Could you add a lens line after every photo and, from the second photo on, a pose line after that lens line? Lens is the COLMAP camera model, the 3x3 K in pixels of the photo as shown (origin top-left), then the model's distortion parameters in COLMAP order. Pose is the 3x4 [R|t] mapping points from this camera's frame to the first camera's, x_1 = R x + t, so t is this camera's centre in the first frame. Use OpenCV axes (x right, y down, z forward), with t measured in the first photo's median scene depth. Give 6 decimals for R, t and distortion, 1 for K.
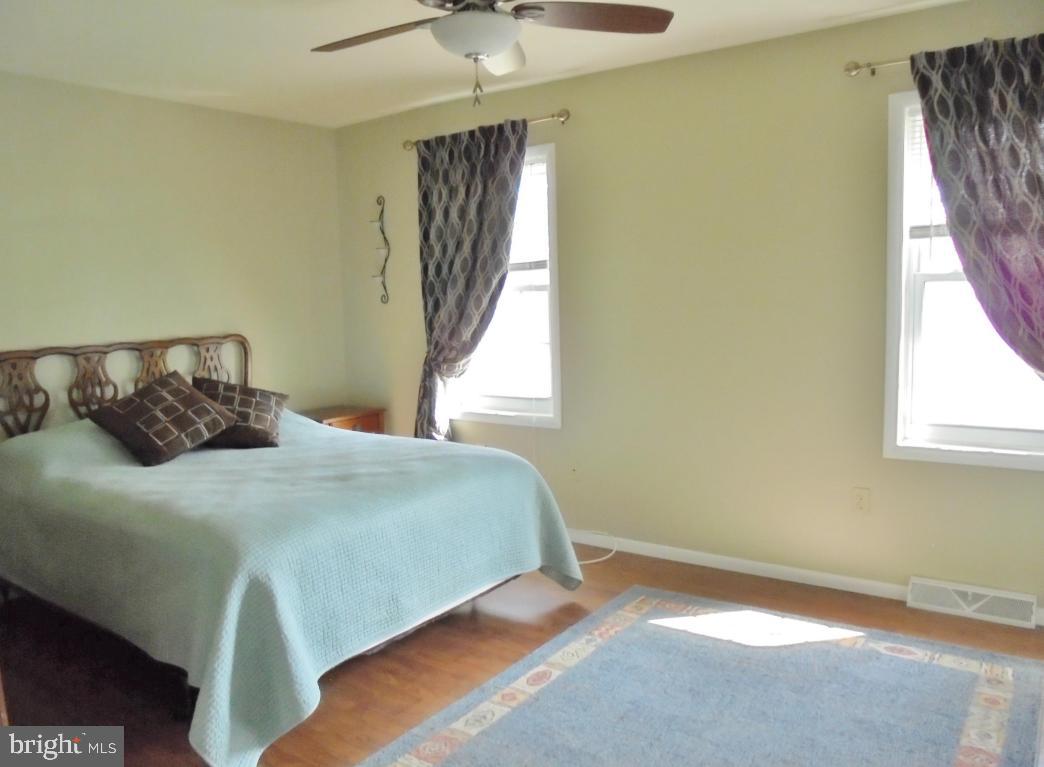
lens RADIAL K [[824.0, 0, 522.0], [0, 824.0, 383.5], [0, 0, 1]] dist [-0.123602, 0.009572]
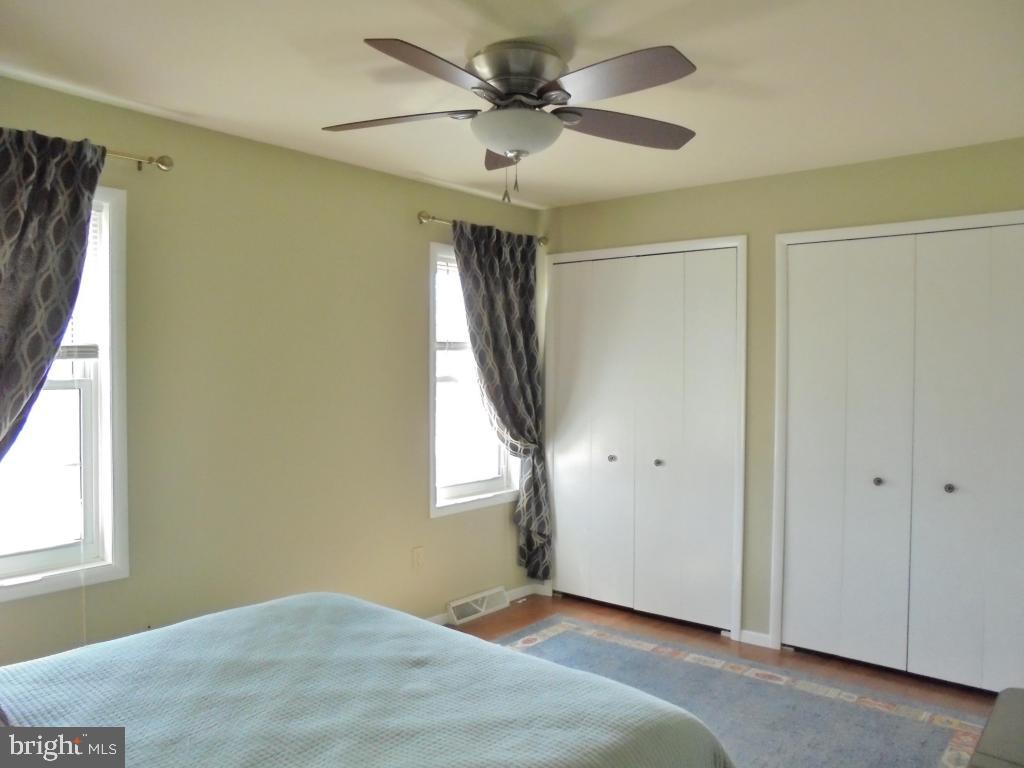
lens RADIAL K [[761.9, 0, 512.0], [0, 761.9, 384.0], [0, 0, 1]] dist [-0.113035, 0.051579]
pose [[0.046266, 0.009583, 0.998883, -0.711463], [0.103983, 0.994476, -0.014357, -0.085307], [-0.993502, 0.104531, 0.045014, 0.739204]]
